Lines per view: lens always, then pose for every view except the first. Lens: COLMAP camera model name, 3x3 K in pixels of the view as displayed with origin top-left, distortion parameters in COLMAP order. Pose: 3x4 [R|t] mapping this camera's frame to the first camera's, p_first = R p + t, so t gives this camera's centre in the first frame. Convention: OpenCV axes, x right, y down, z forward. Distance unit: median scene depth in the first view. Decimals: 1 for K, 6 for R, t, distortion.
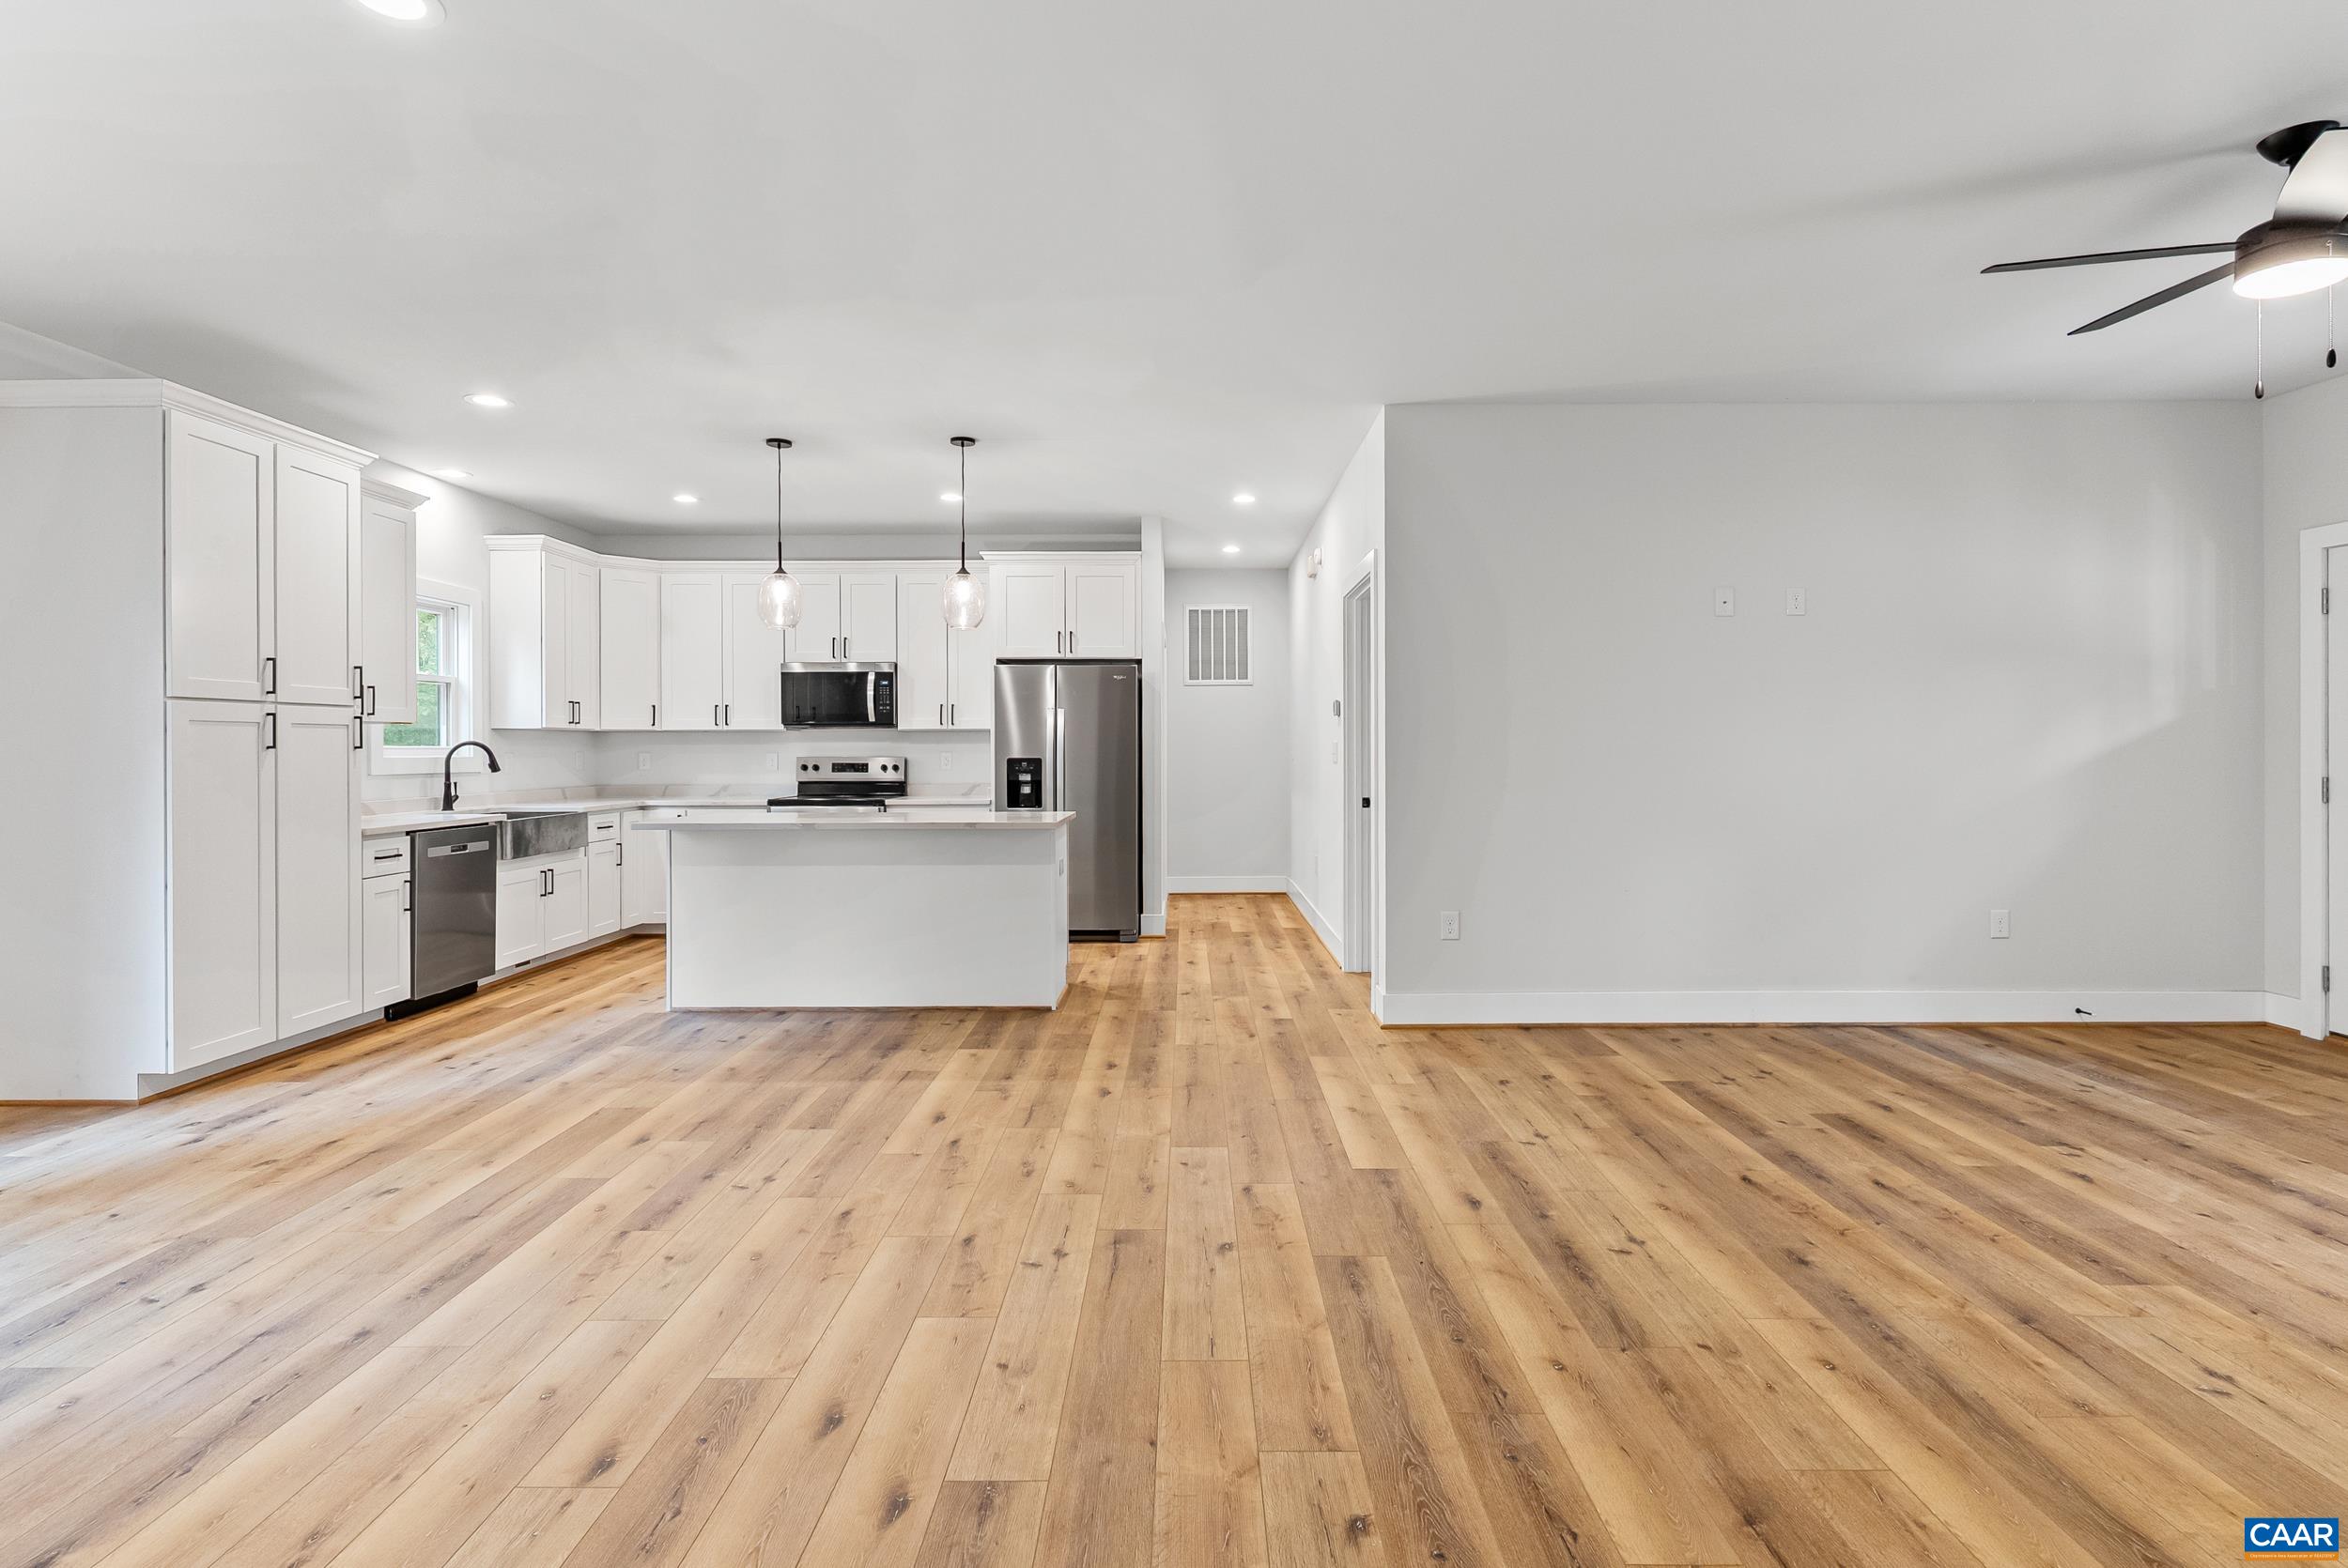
lens RADIAL K [[1139.6, 0, 1185.6], [0, 1139.6, 750.3], [0, 0, 1]] dist [0.004582, -0.001125]
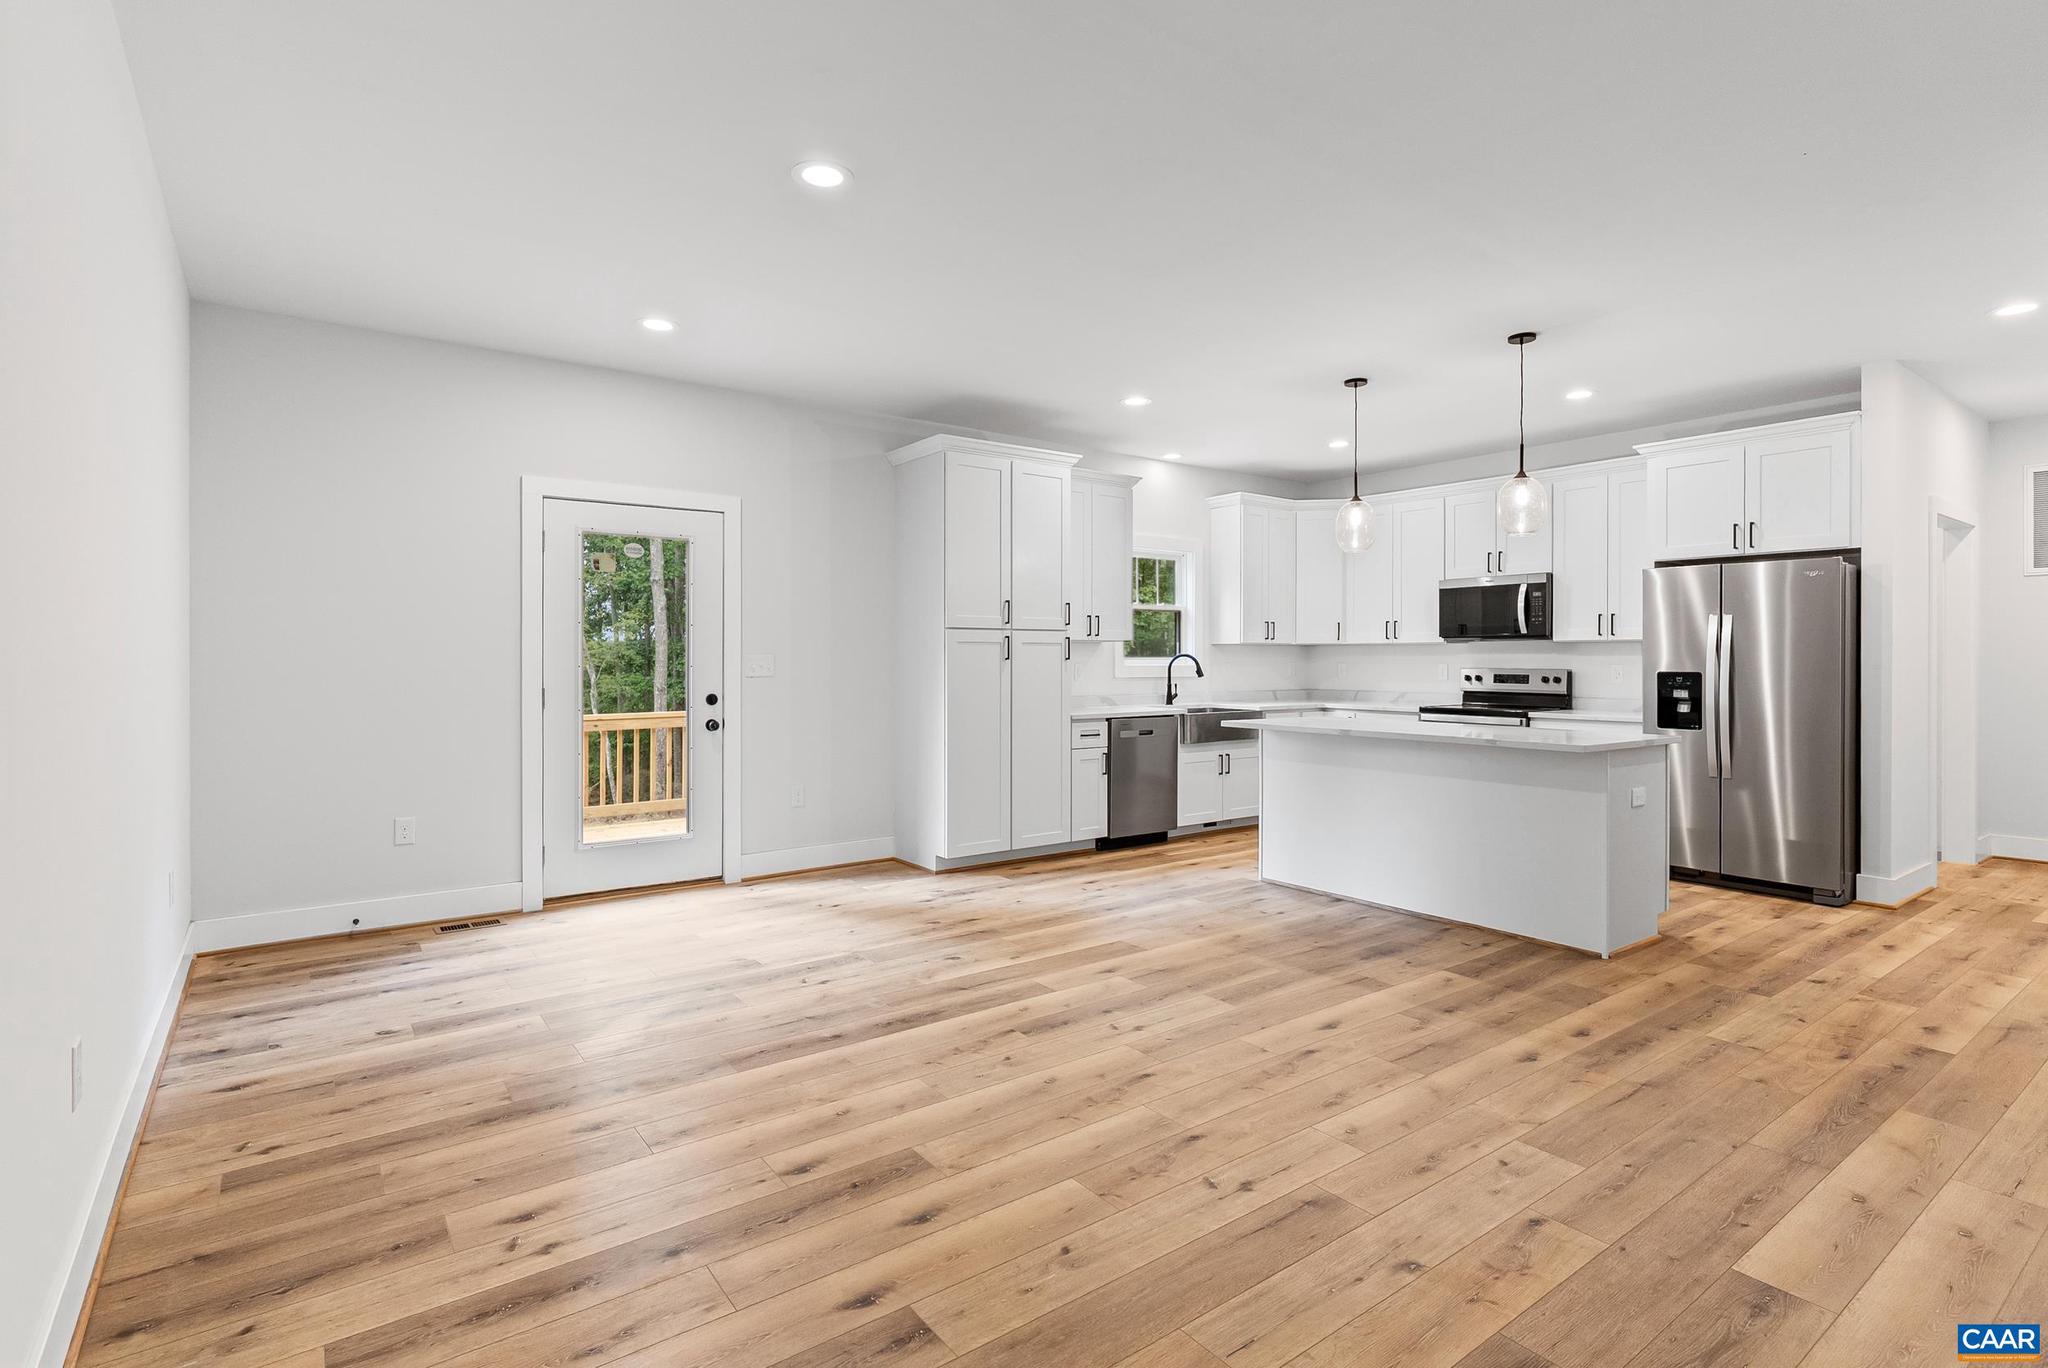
lens RADIAL K [[994.2, 0, 1025.5], [0, 994.2, 667.5], [0, 0, 1]] dist [0.004582, -0.001125]
pose [[0.591934, 0.010037, -0.805924, 0.297714], [-0.003066, 0.999943, 0.010202, -0.004927], [0.805980, -0.003568, 0.591932, 0.228635]]
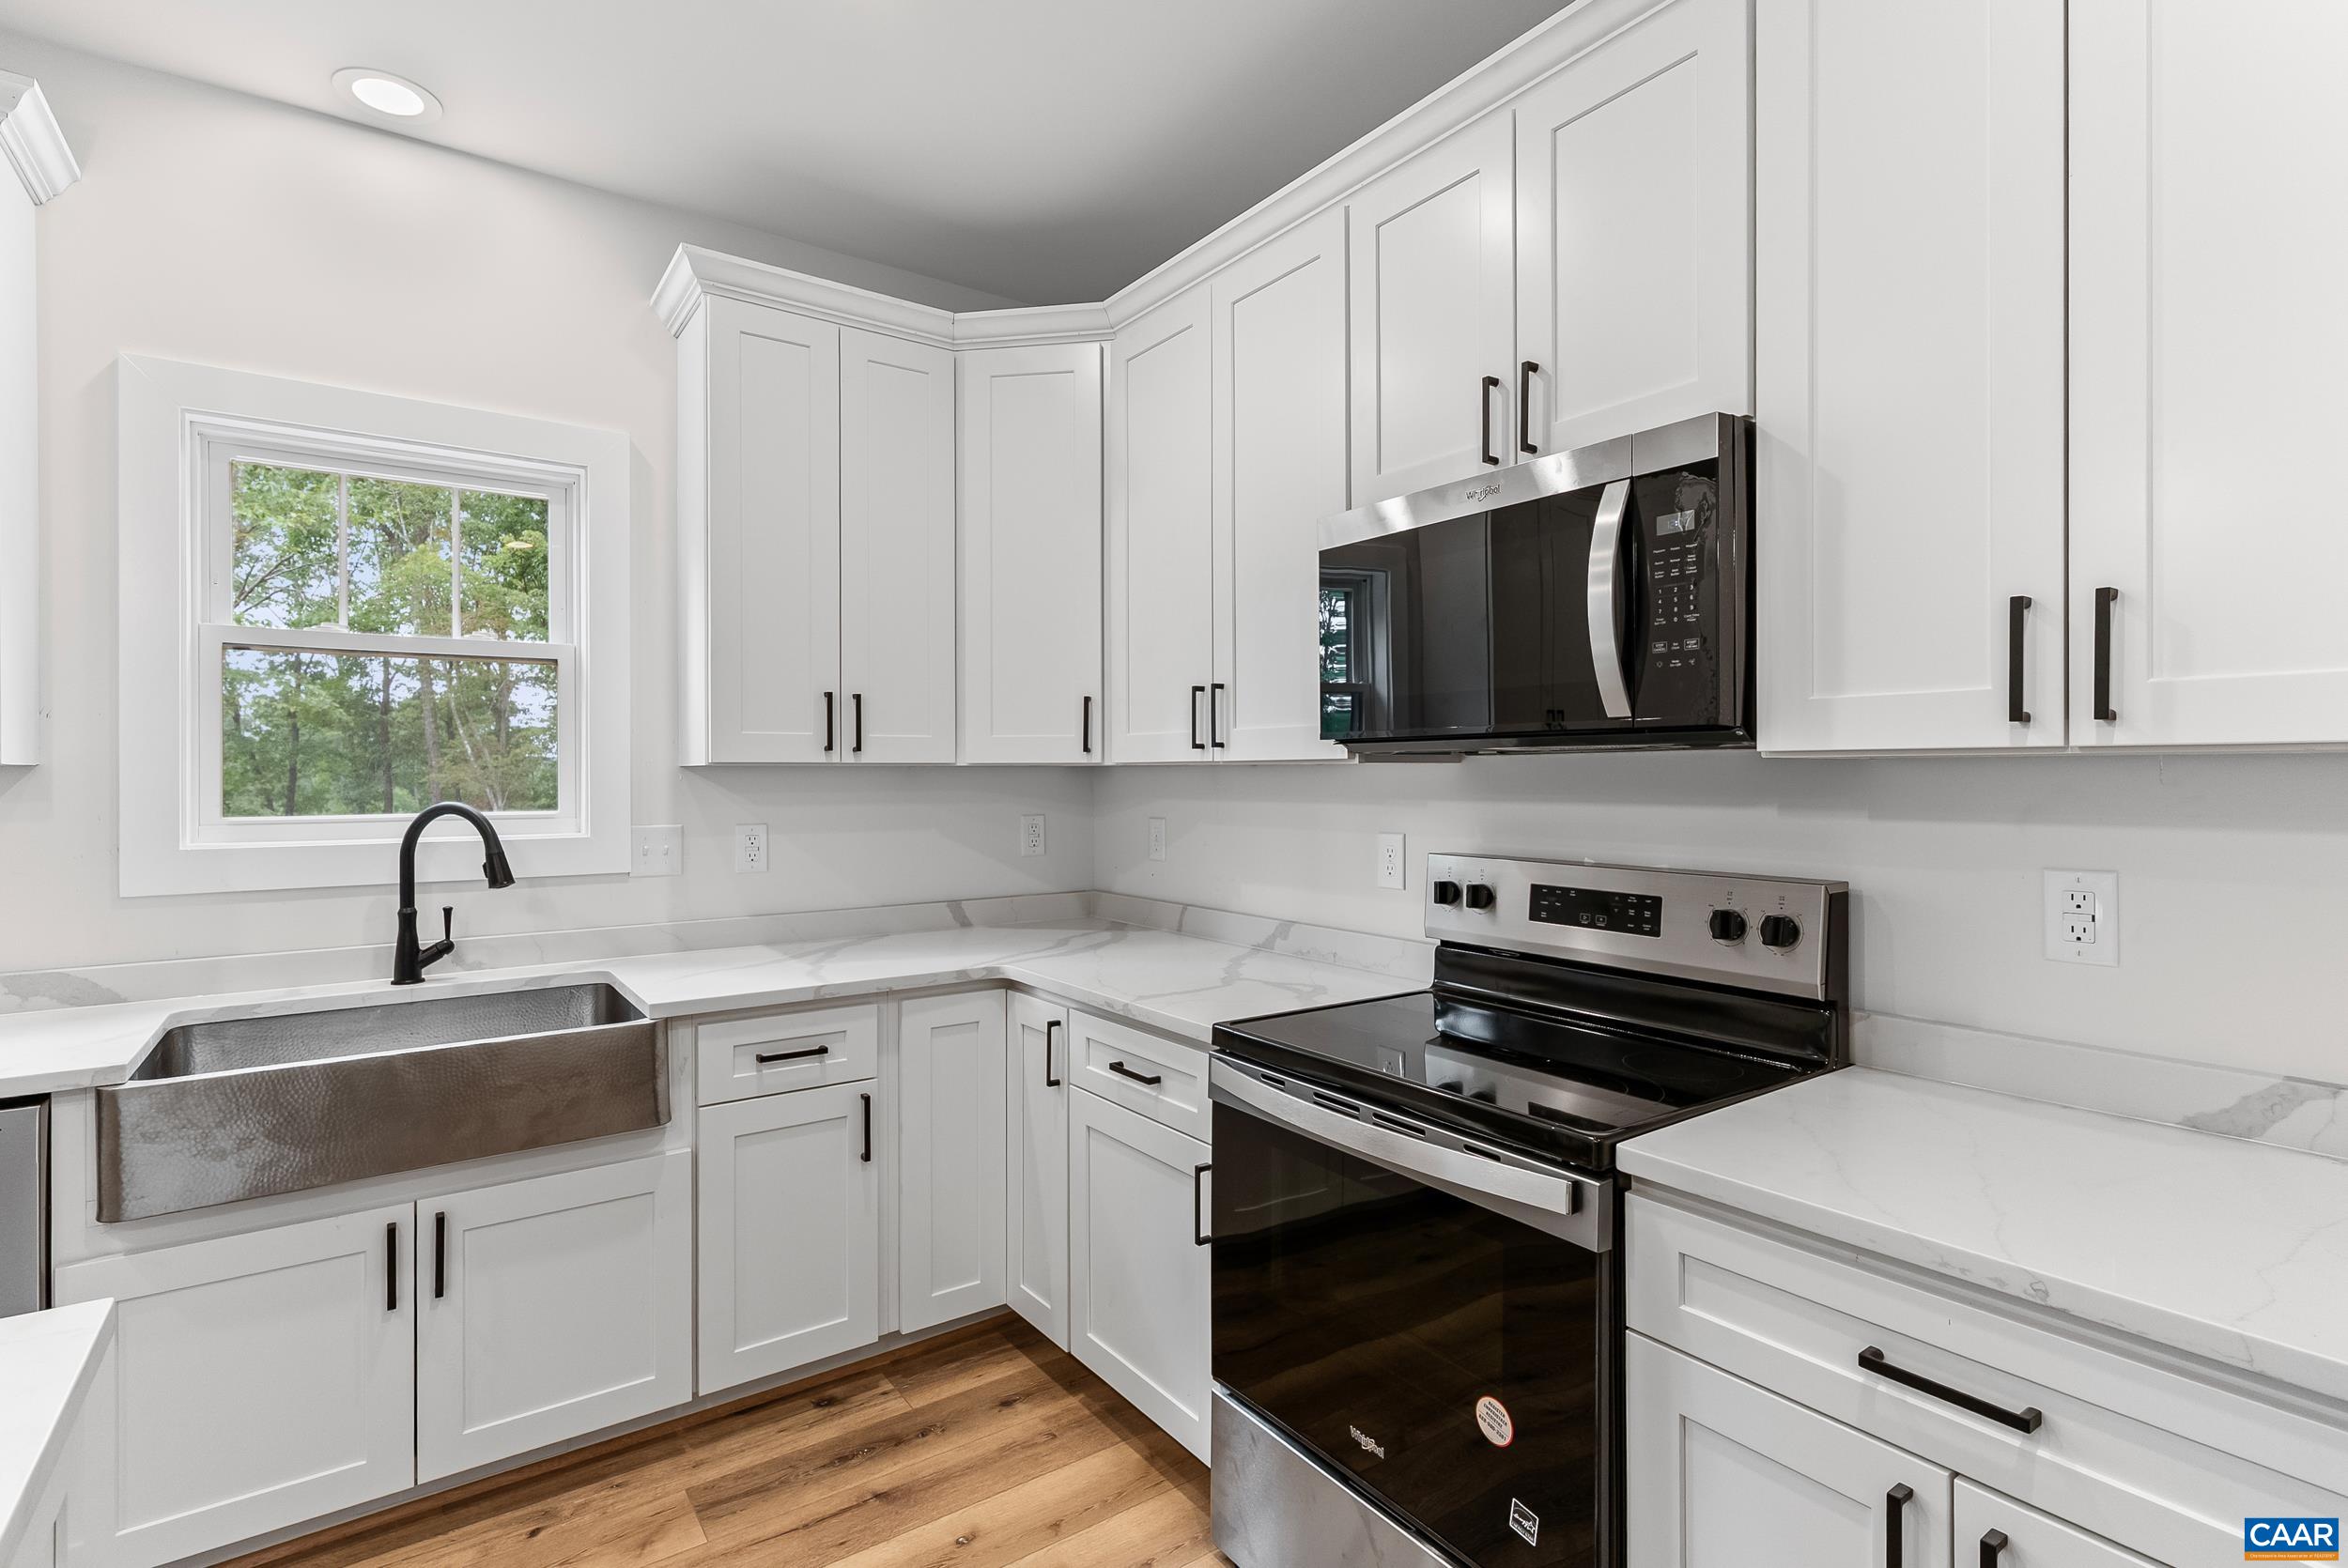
lens RADIAL K [[1139.6, 0, 1178.4], [0, 1139.6, 771.3], [0, 0, 1]] dist [0.004582, -0.001125]
pose [[0.576211, -0.001878, -0.817299, -0.260761], [-0.000399, 0.999997, -0.002579, -0.025648], [0.817301, 0.001812, 0.576208, 1.420299]]
